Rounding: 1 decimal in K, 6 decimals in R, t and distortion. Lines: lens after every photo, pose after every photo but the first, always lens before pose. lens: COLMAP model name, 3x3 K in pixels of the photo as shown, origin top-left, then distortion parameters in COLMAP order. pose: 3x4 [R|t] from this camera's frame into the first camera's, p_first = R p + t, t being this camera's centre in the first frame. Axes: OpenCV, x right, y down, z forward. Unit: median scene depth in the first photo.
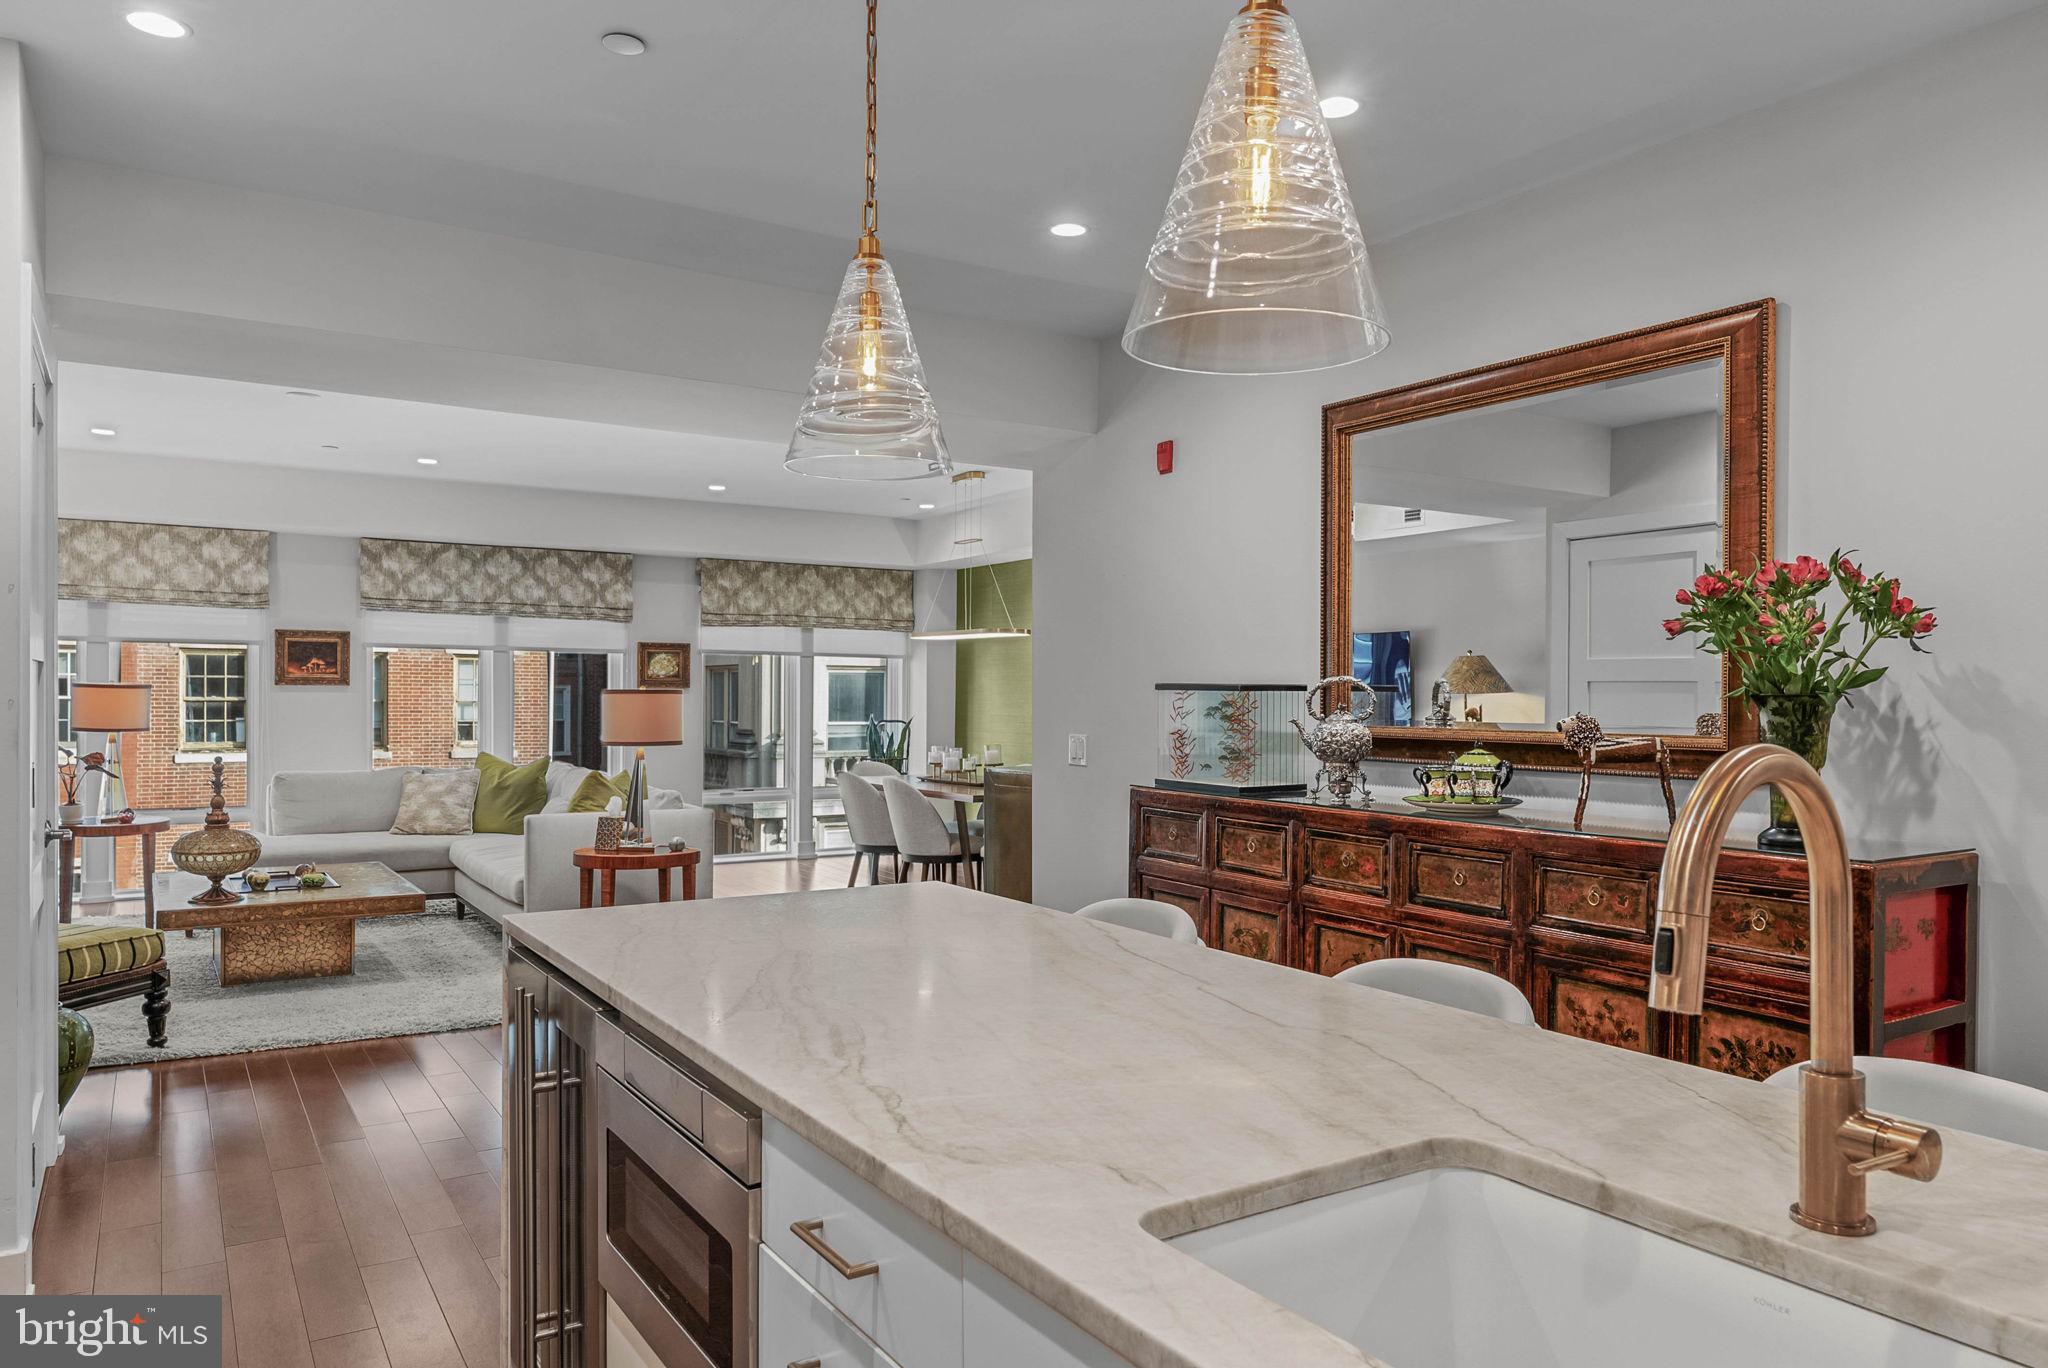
lens RADIAL K [[1345.8, 0, 1045.2], [0, 1345.8, 686.1], [0, 0, 1]] dist [0.005682, -0.002604]
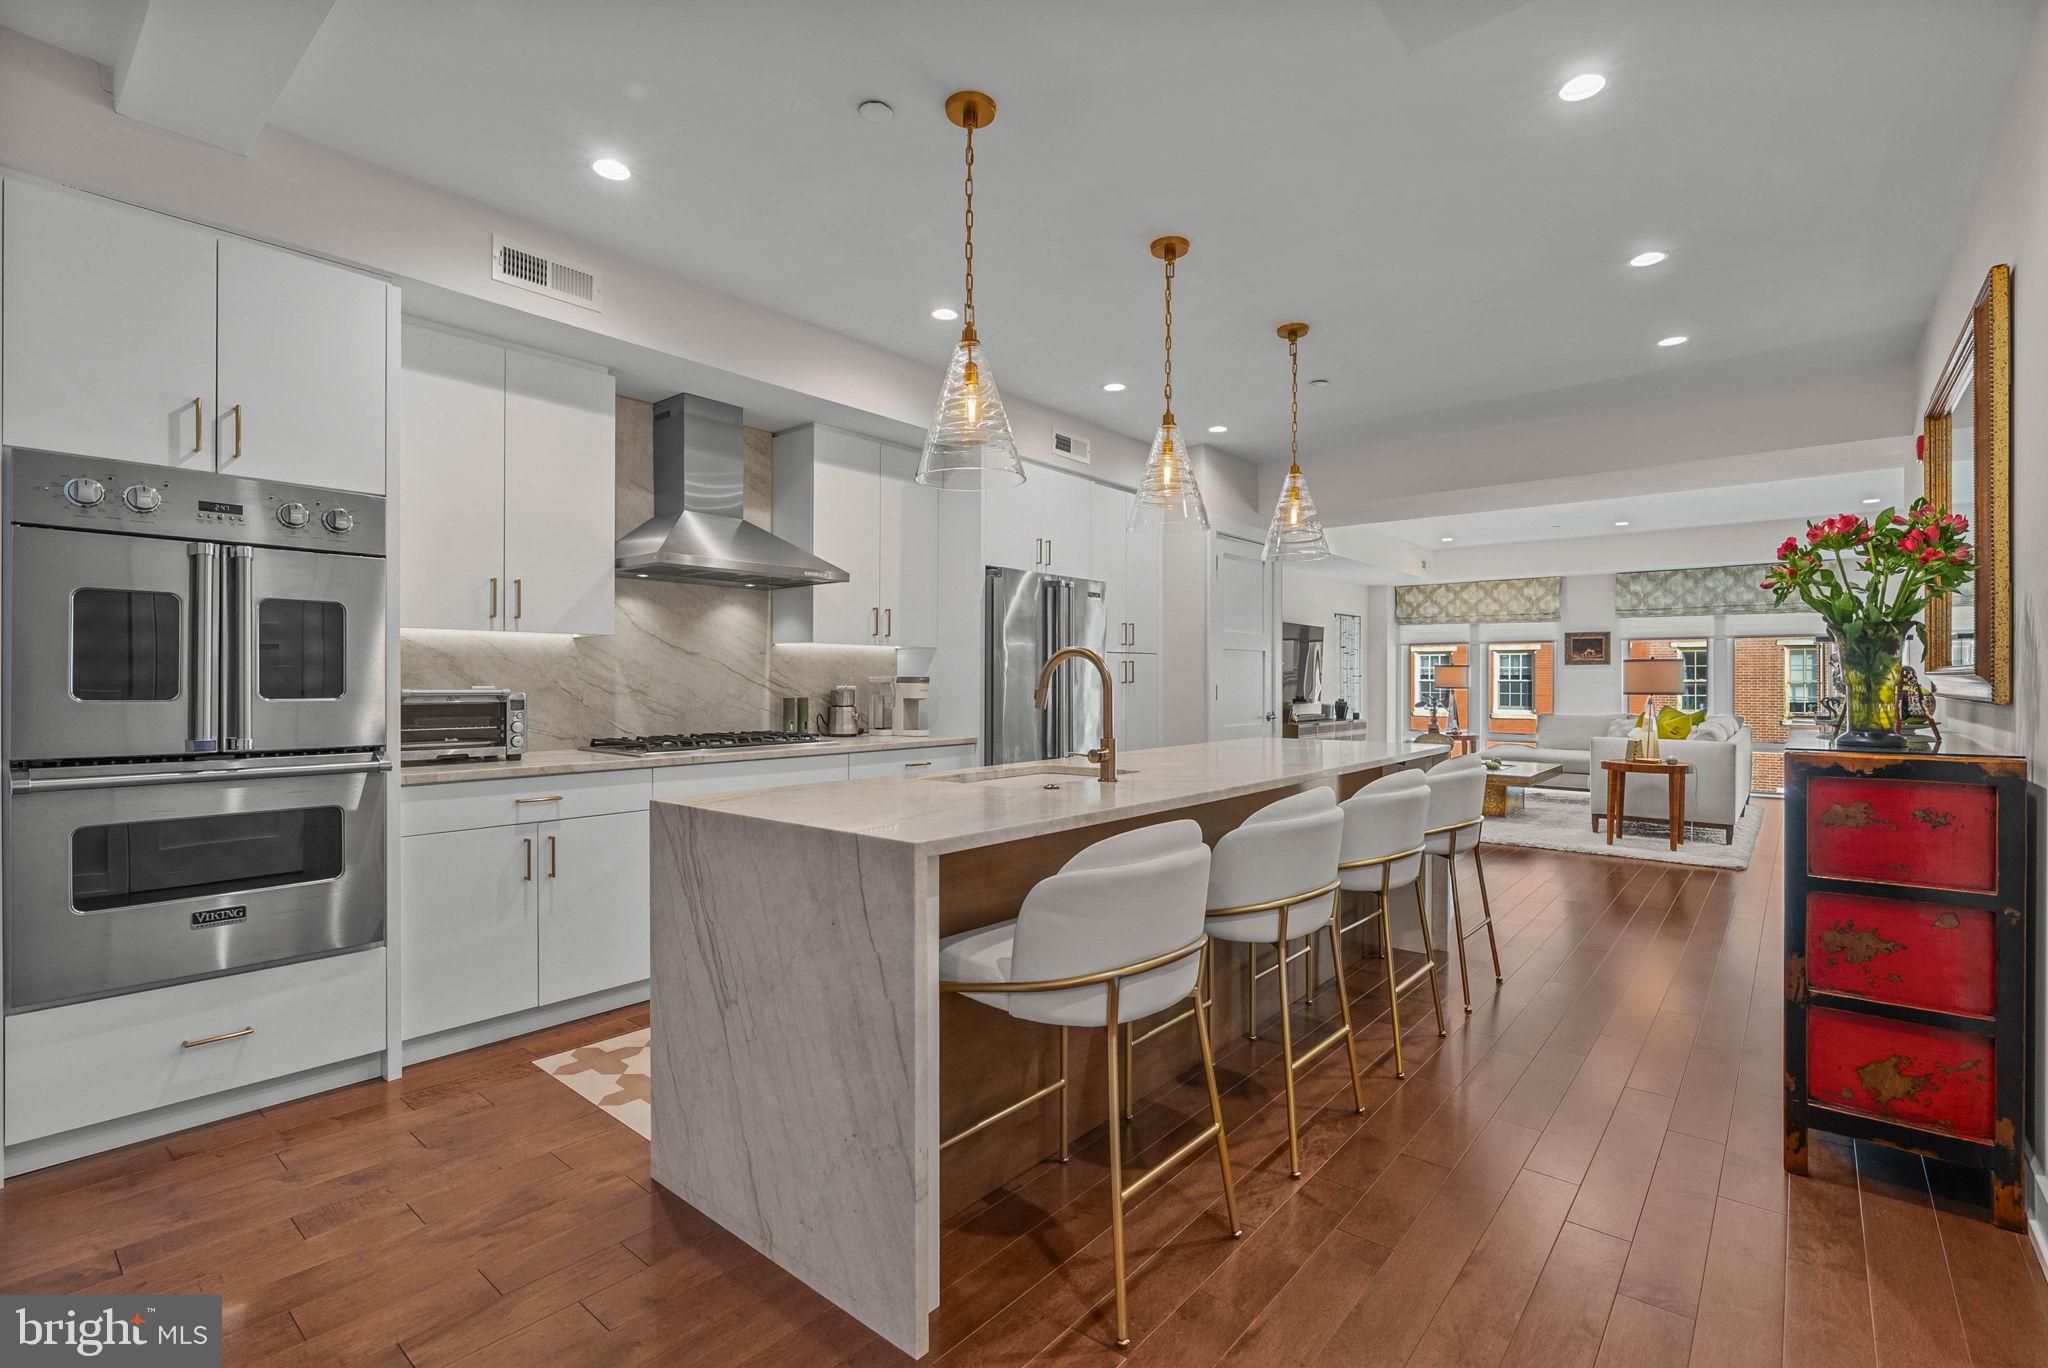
lens RADIAL K [[937.9, 0, 1044.4], [0, 937.9, 680.6], [0, 0, 1]] dist [0.001682, -0.000211]
pose [[0.281581, -0.004053, -0.959529, 0.393273], [0.005534, 0.999981, -0.002599, 0.018640], [0.959521, -0.004578, 0.281598, 0.019713]]
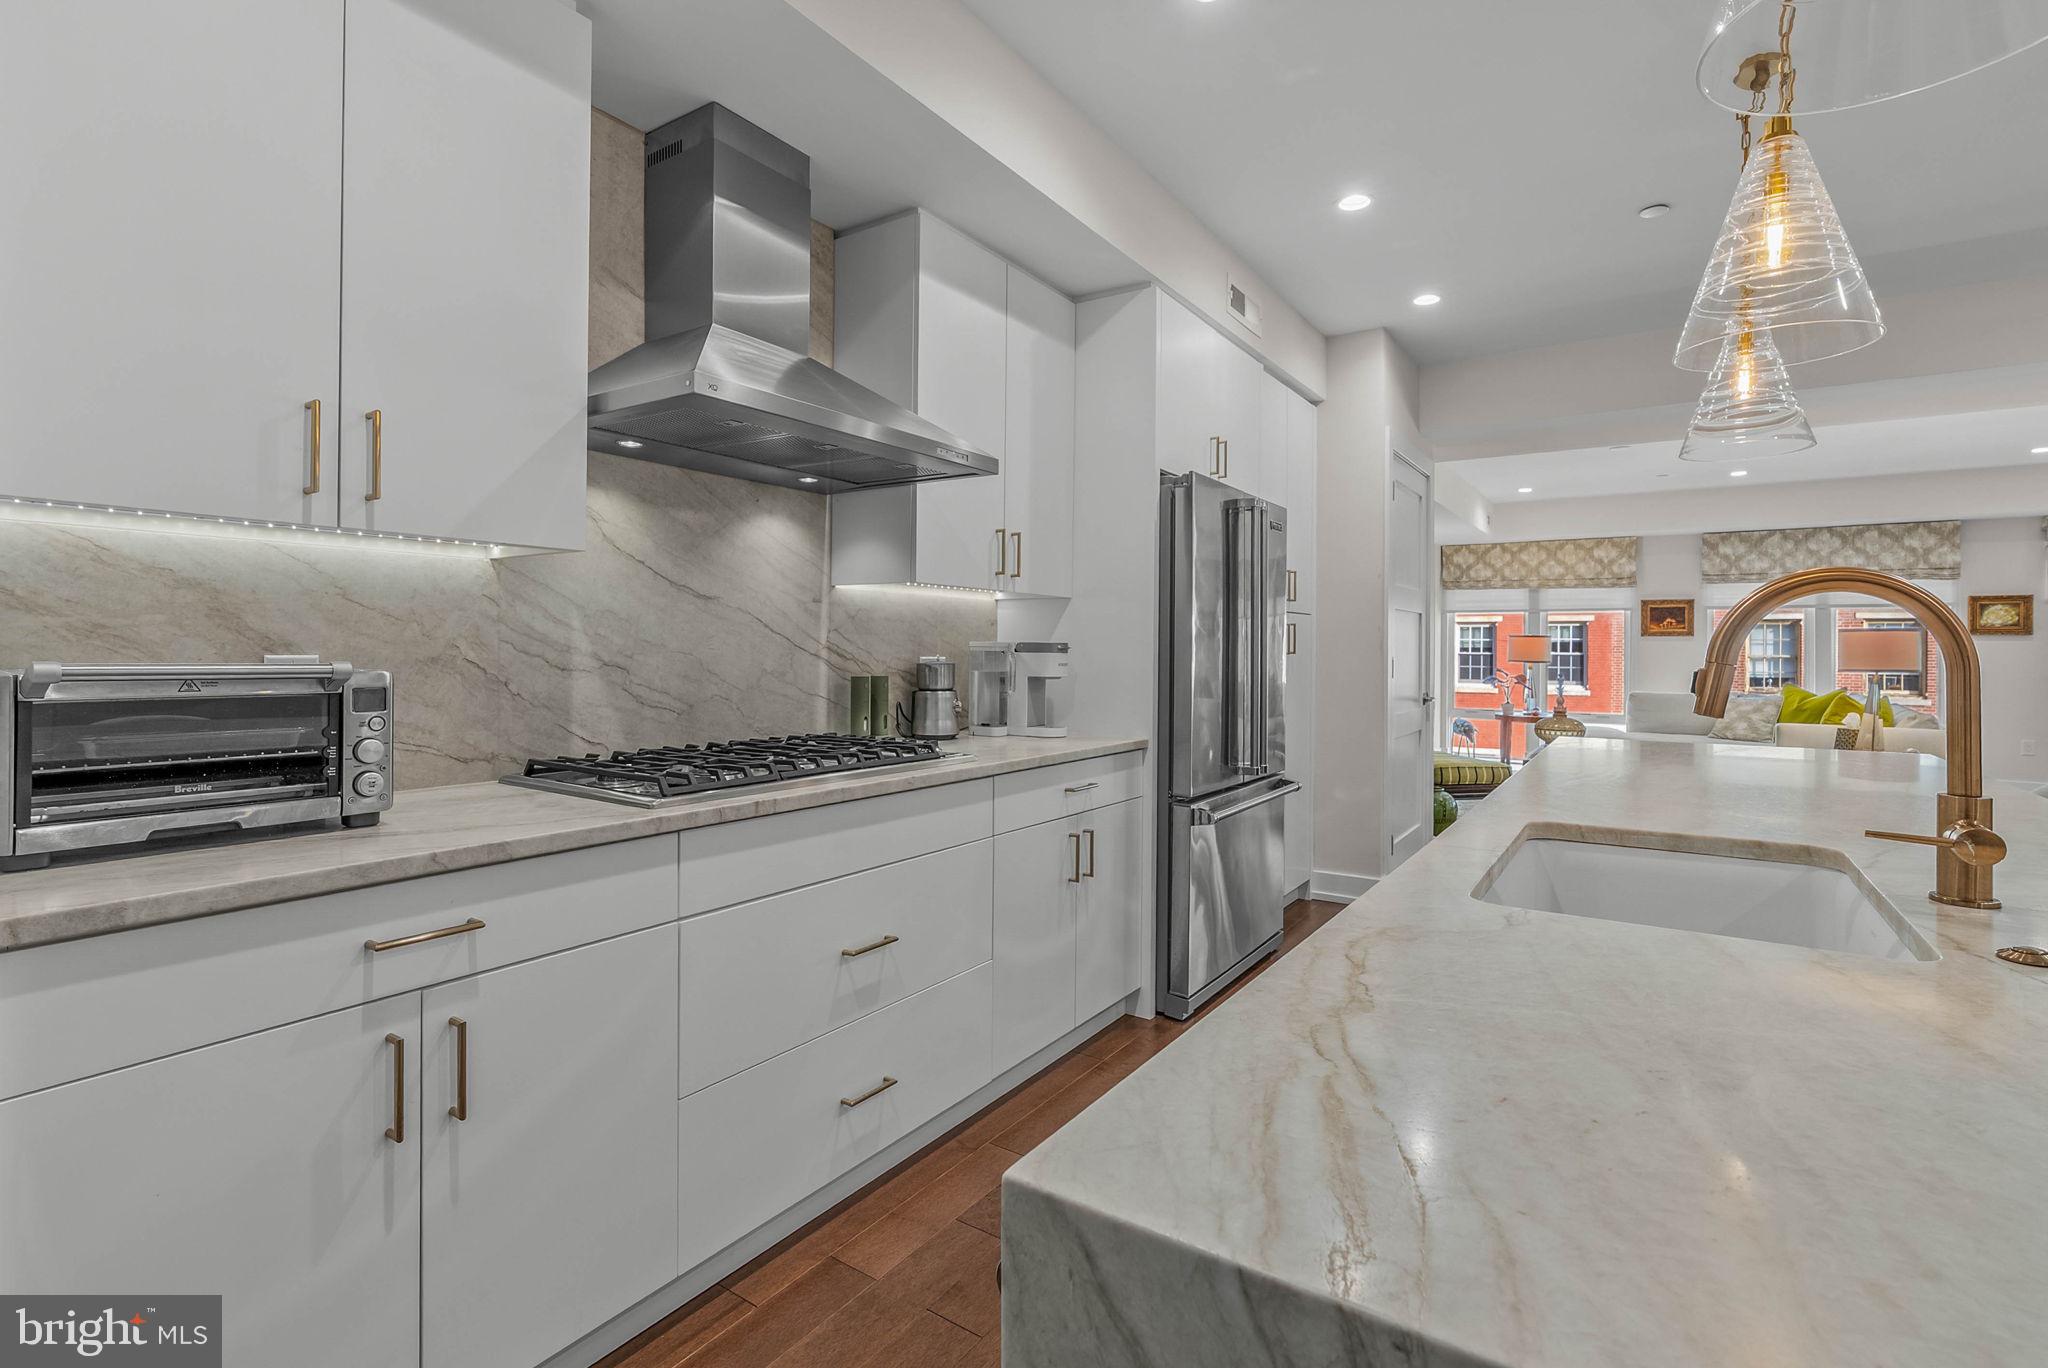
lens RADIAL K [[937.9, 0, 1043.3], [0, 937.9, 649.6], [0, 0, 1]] dist [0.001682, -0.000211]
pose [[0.384386, -0.003042, -0.923167, 0.150692], [-0.000440, 0.999994, -0.003479, 0.018206], [0.923172, 0.001744, 0.384382, -0.035963]]
